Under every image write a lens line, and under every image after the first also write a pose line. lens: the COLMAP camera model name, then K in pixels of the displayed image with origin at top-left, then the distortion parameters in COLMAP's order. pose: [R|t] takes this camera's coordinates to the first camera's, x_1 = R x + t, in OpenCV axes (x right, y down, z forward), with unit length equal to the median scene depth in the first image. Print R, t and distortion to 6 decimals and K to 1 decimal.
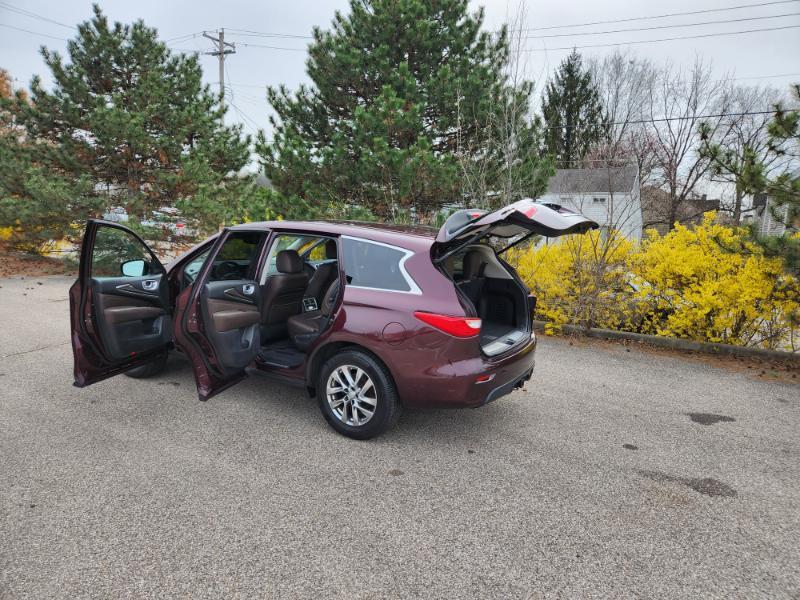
lens RADIAL K [[523.4, 0, 395.0], [0, 523.4, 298.4], [0, 0, 1]] dist [0.065591, -0.053412]
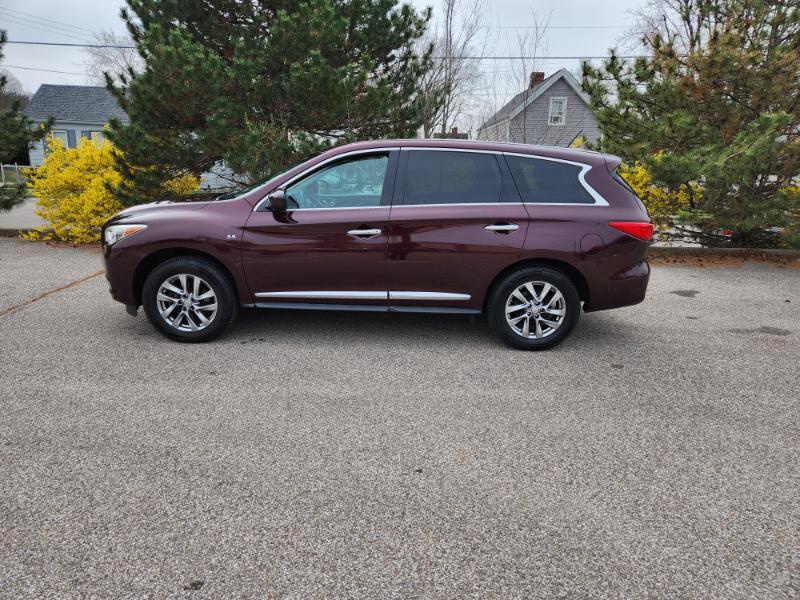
lens RADIAL K [[524.2, 0, 391.9], [0, 524.2, 301.2], [0, 0, 1]] dist [0.061489, -0.049947]
pose [[0.875445, -0.139865, 0.462639, -0.428214], [0.080600, 0.986057, 0.145586, -0.003736], [-0.476550, -0.090163, 0.874511, 0.120520]]
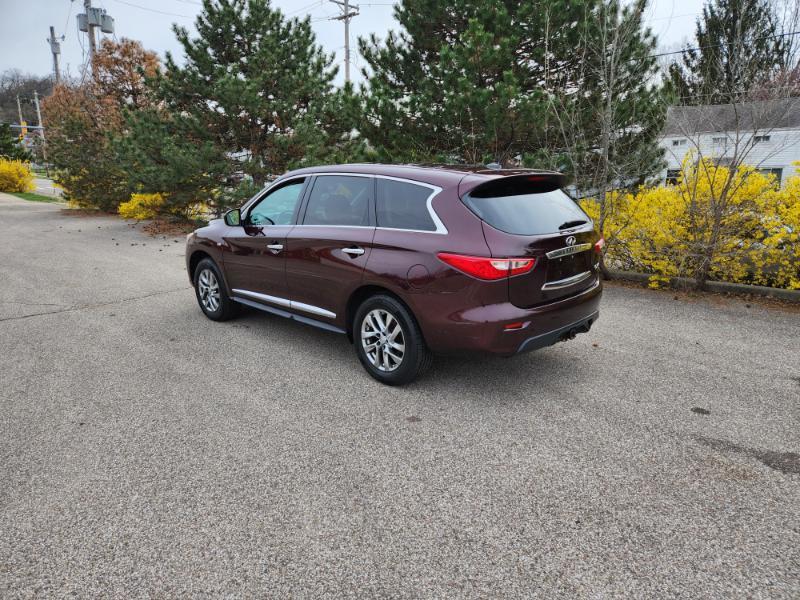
lens RADIAL K [[514.5, 0, 400.0], [0, 514.5, 300.0], [0, 0, 1]] dist [0.076123, -0.055234]
pose [[0.970088, 0.013493, -0.242378, 0.095238], [0.005334, 0.997028, 0.076855, 0.019024], [0.242695, -0.075849, 0.967133, 0.044458]]
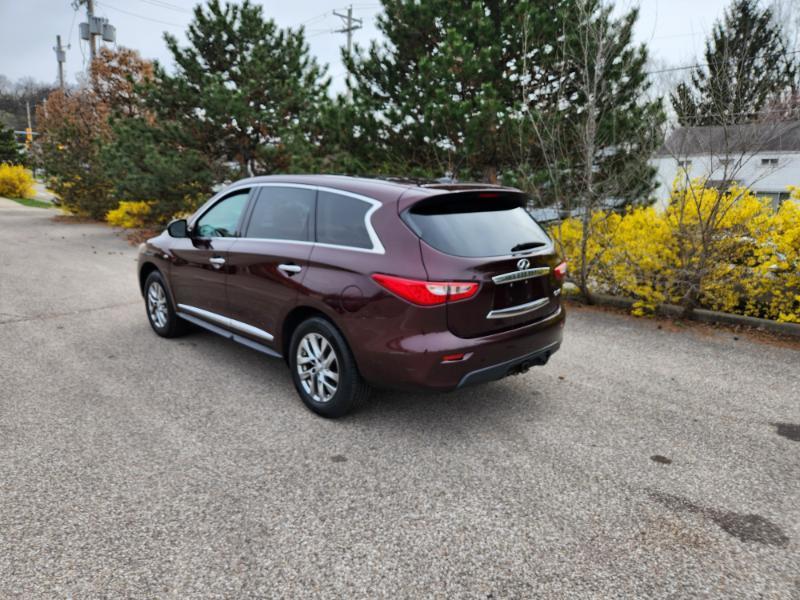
lens RADIAL K [[524.2, 0, 391.9], [0, 524.2, 301.2], [0, 0, 1]] dist [0.061489, -0.049947]
pose [[0.964161, 0.034798, -0.263025, 0.141920], [-0.022367, 0.998493, 0.050111, 0.013369], [0.264372, -0.042432, 0.963487, 0.094648]]
